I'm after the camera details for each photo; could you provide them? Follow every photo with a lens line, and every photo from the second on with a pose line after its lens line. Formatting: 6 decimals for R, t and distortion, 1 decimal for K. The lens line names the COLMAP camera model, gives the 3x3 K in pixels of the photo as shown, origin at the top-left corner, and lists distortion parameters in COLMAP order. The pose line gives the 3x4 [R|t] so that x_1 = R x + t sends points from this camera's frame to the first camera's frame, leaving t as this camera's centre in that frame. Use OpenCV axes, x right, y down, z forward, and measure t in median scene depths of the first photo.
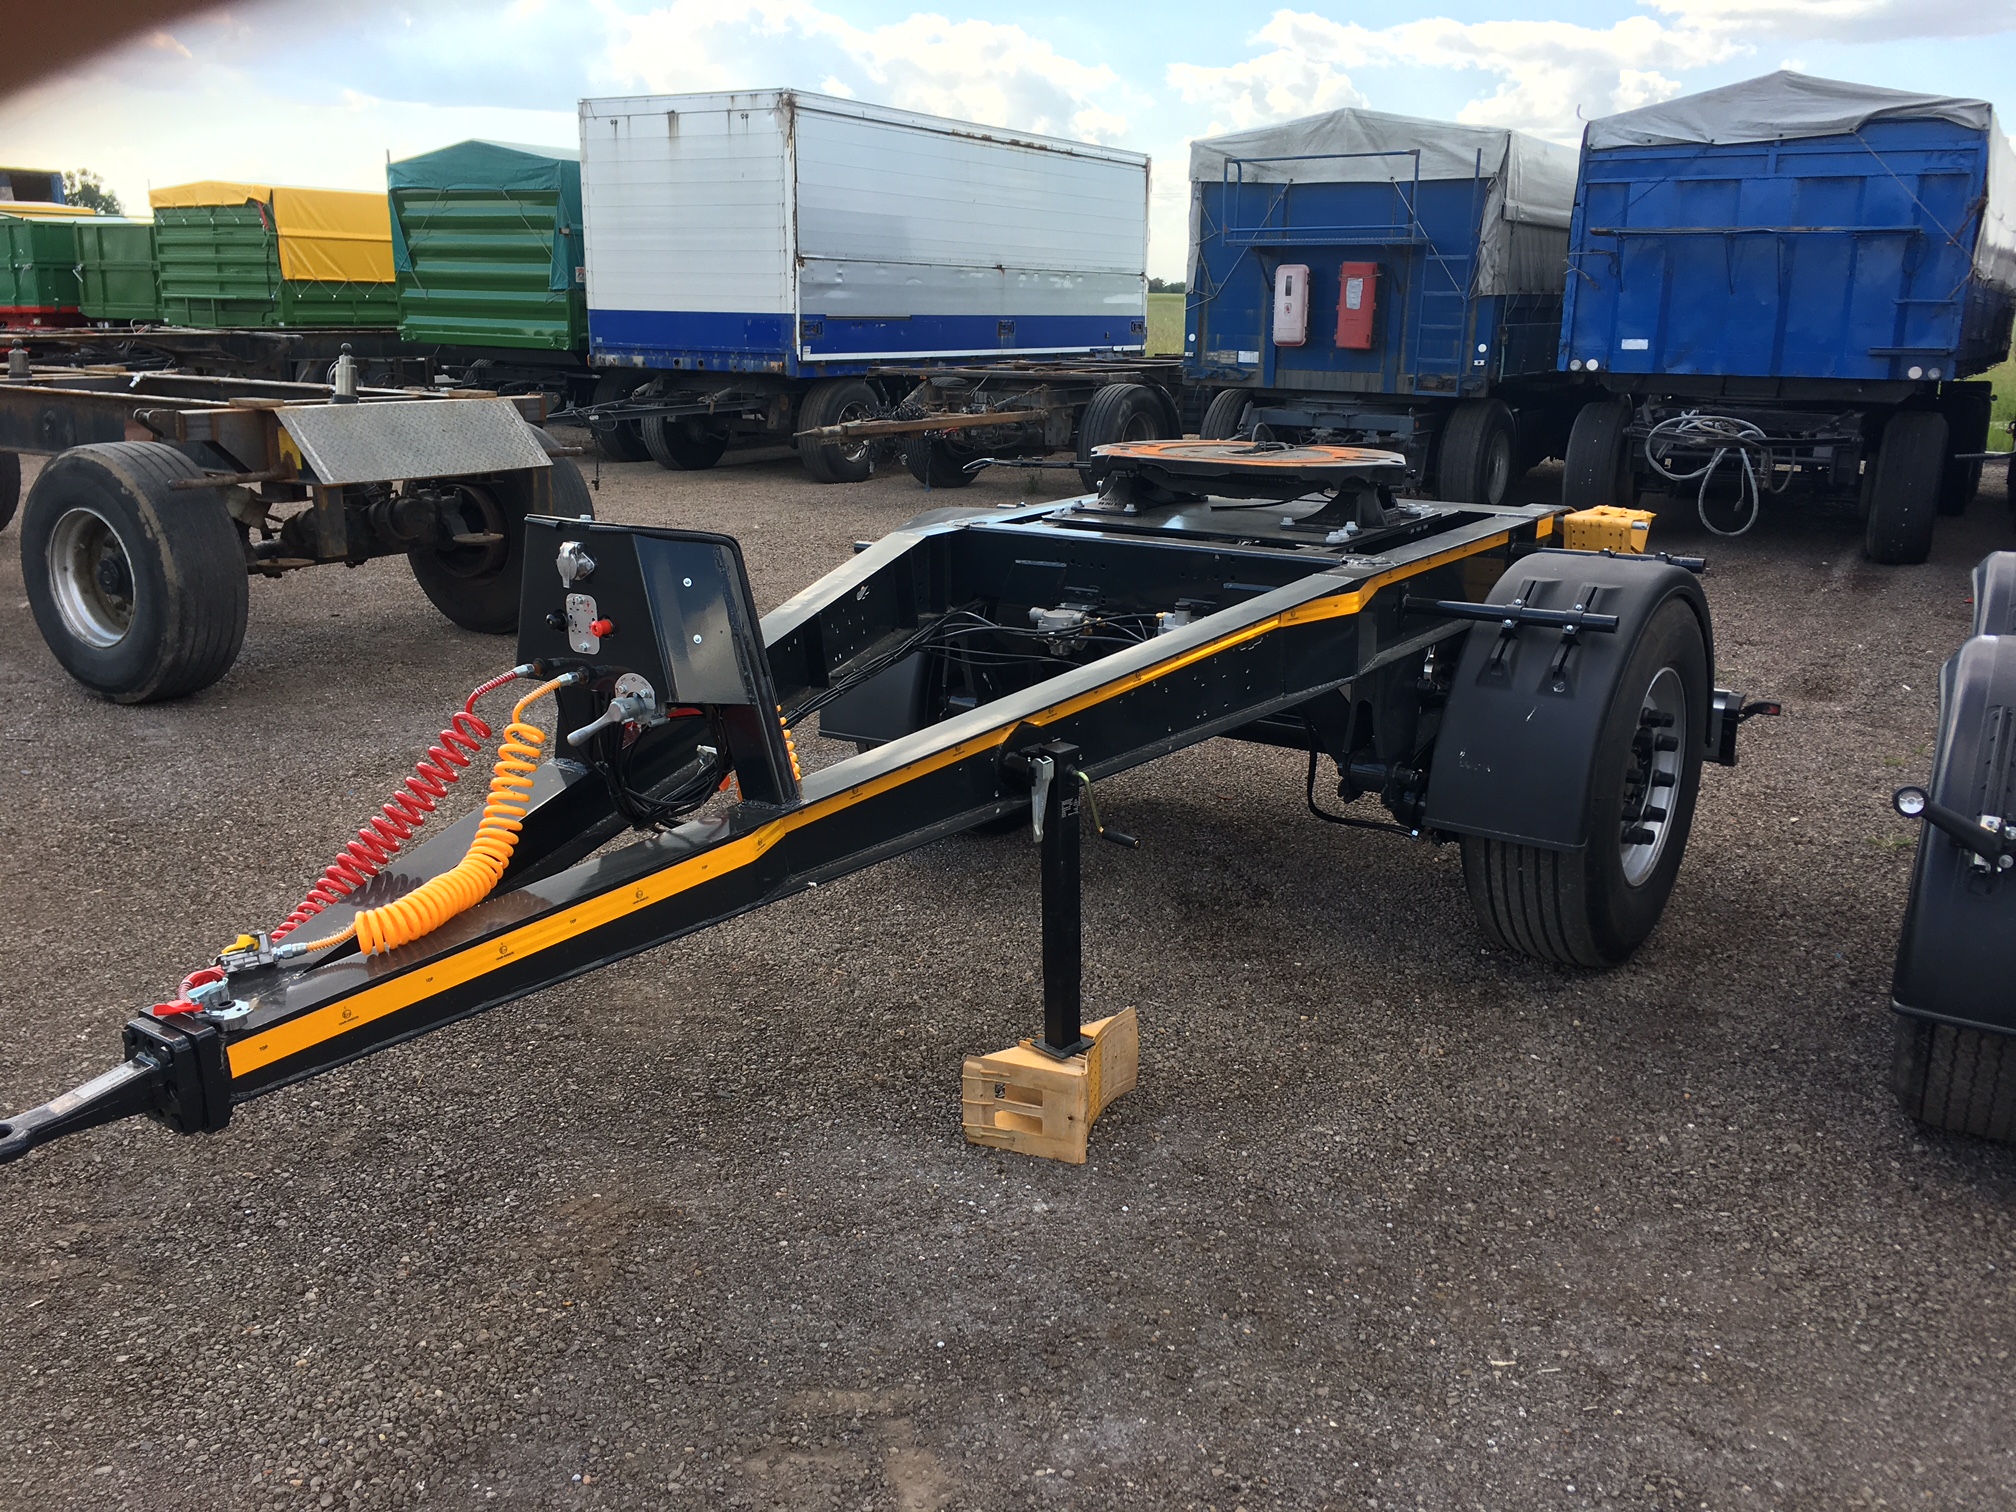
lens RADIAL K [[1696.9, 0, 1008.0], [0, 1696.9, 756.0], [0, 0, 1]] dist [0.082619, -0.117282]
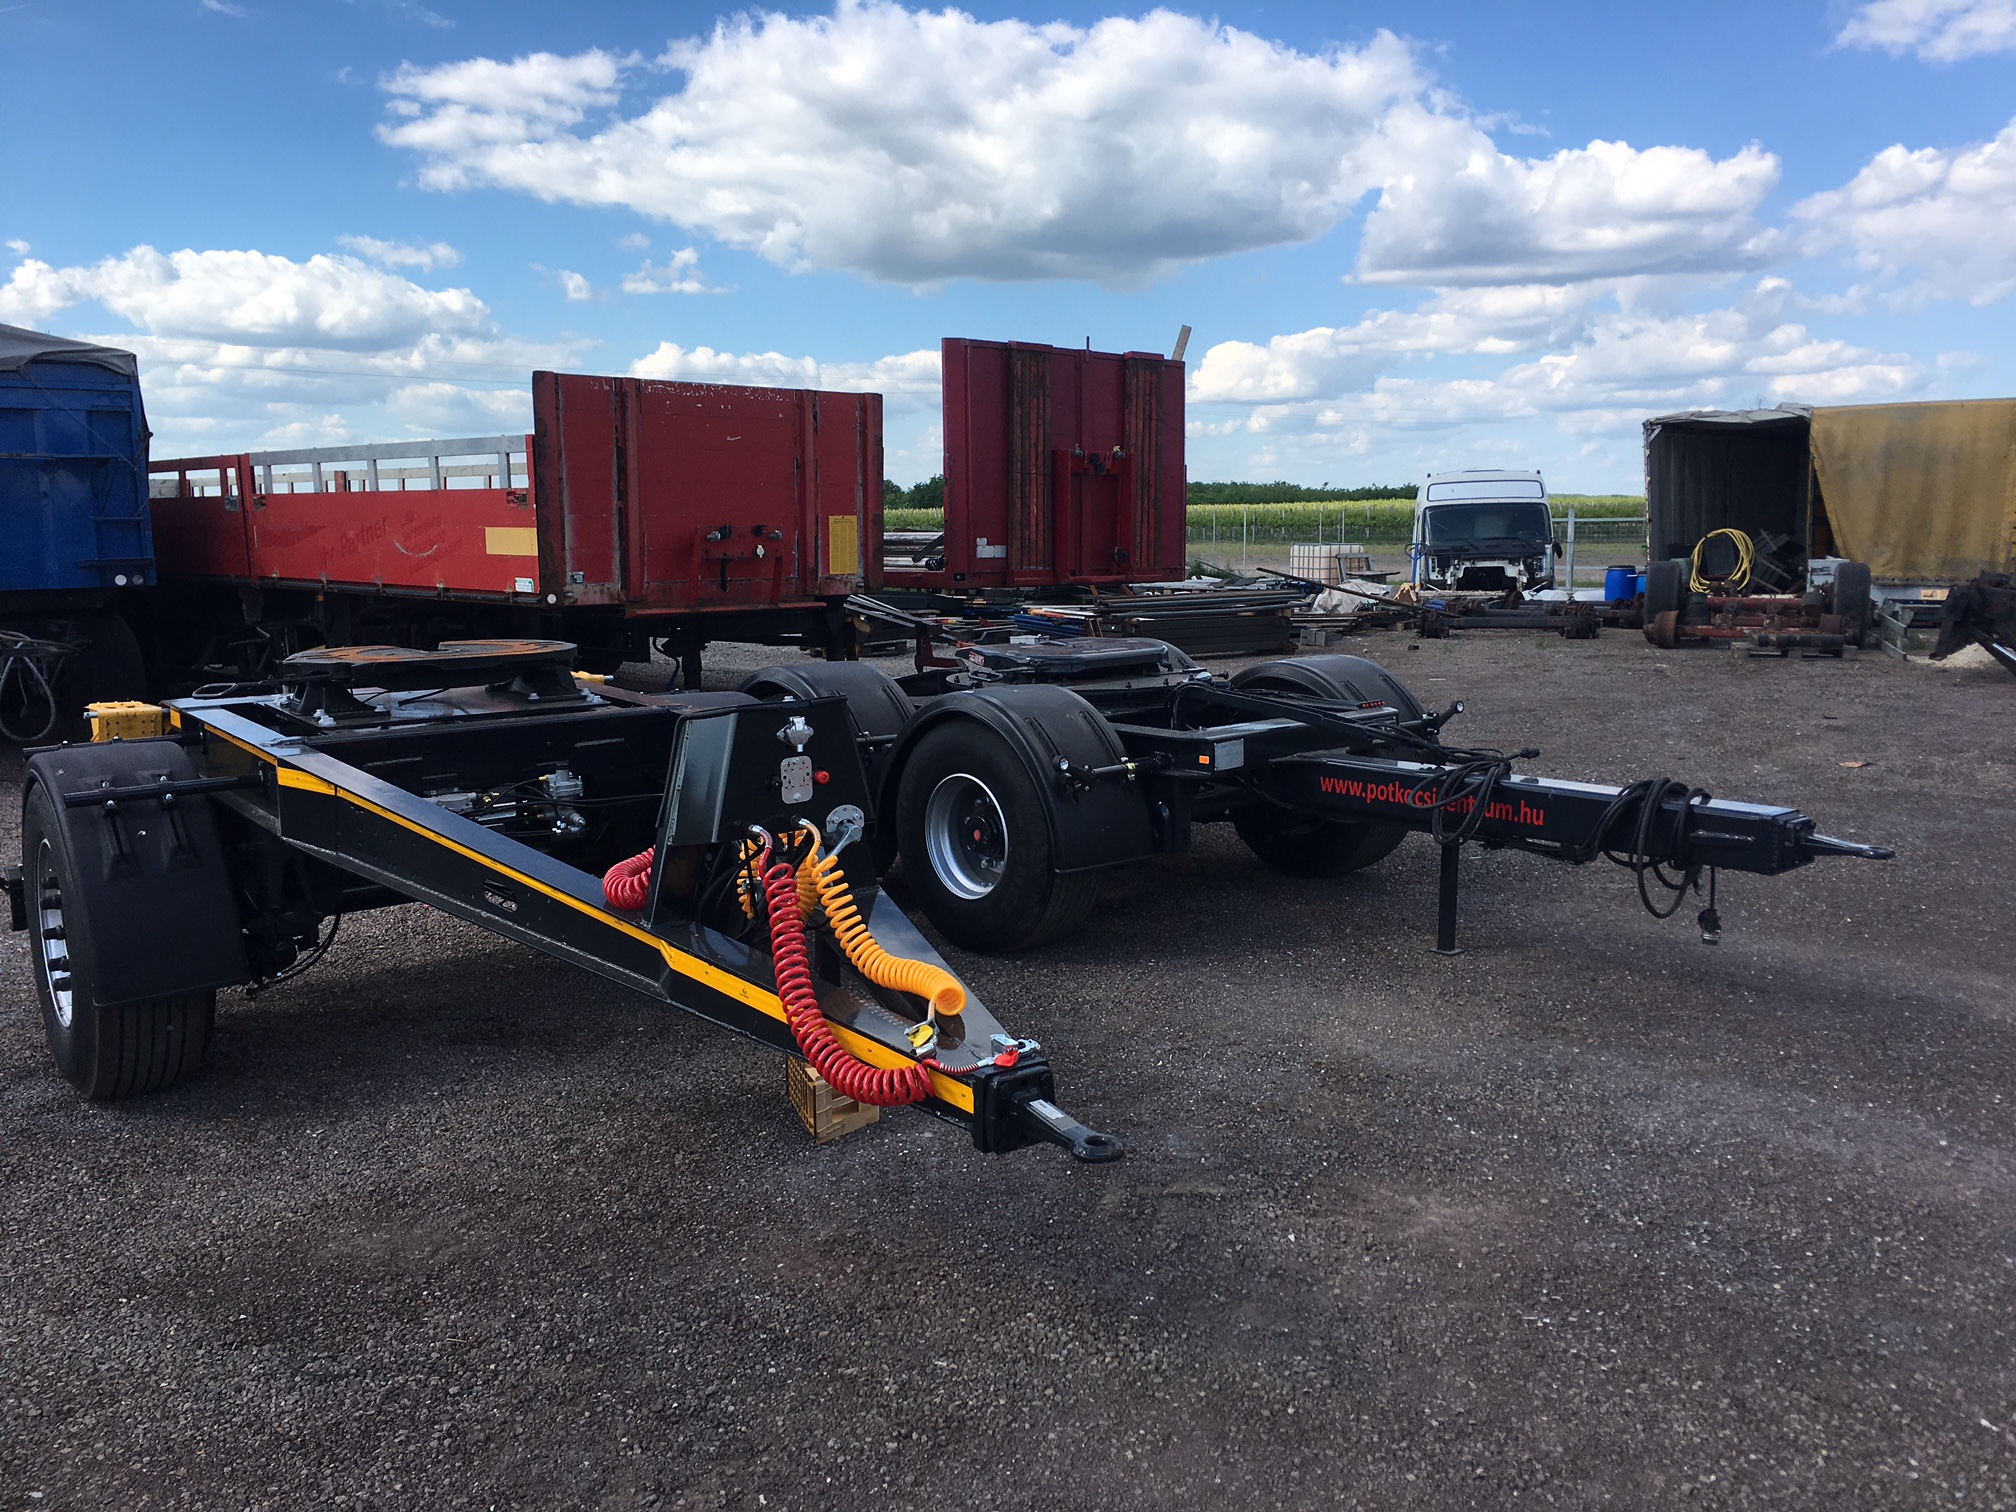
lens RADIAL K [[1696.9, 0, 1008.0], [0, 1696.9, 756.0], [0, 0, 1]] dist [0.082619, -0.117282]
pose [[0.295649, -0.143646, 0.944435, -0.878280], [0.251513, 0.965455, 0.068109, -0.090263], [-0.921593, 0.217401, 0.321564, 0.265657]]
